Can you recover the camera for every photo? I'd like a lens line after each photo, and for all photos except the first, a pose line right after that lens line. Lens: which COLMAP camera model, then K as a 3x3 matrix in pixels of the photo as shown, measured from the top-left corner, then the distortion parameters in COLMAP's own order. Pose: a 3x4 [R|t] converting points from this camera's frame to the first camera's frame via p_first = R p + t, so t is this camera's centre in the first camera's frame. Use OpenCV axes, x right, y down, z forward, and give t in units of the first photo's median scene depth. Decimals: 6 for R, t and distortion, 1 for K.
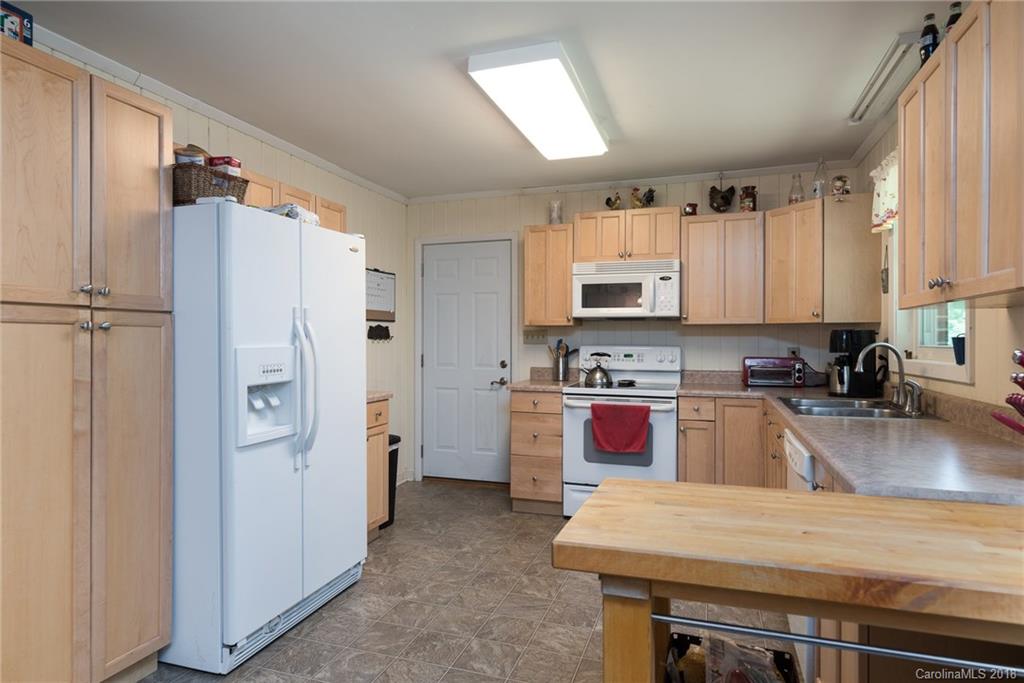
lens RADIAL K [[578.9, 0, 501.3], [0, 578.9, 342.5], [0, 0, 1]] dist [0.000804, -0.000817]
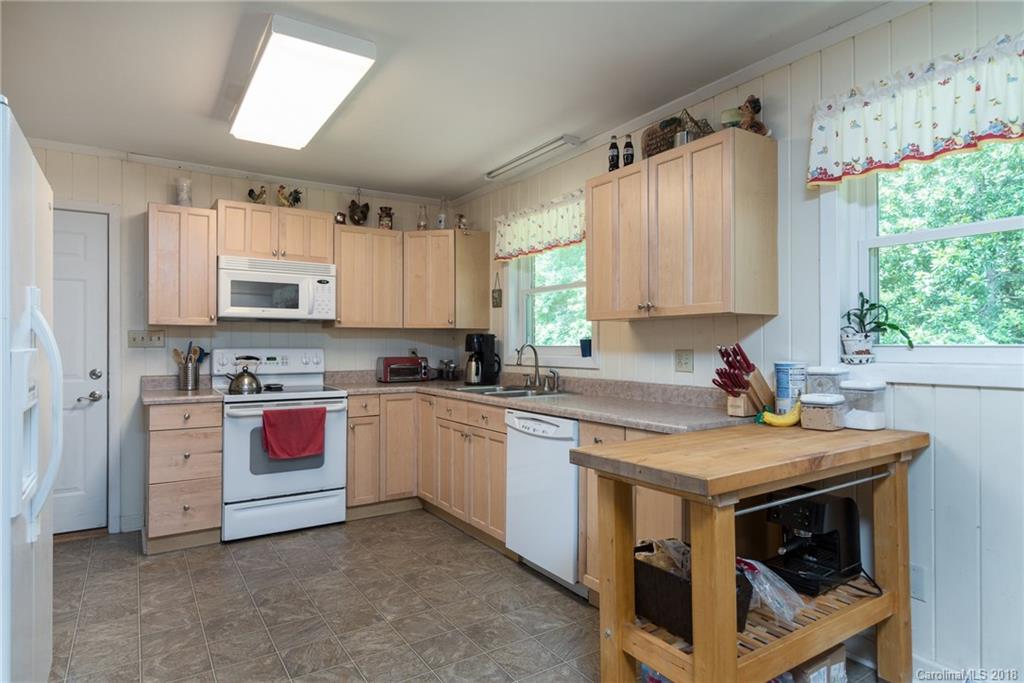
lens RADIAL K [[578.9, 0, 501.3], [0, 578.9, 342.5], [0, 0, 1]] dist [0.000804, -0.000817]
pose [[0.616134, 0.000894, 0.787641, -0.327838], [0.005914, 0.999966, -0.005760, 0.004146], [-0.787619, 0.008207, 0.616108, 0.123641]]
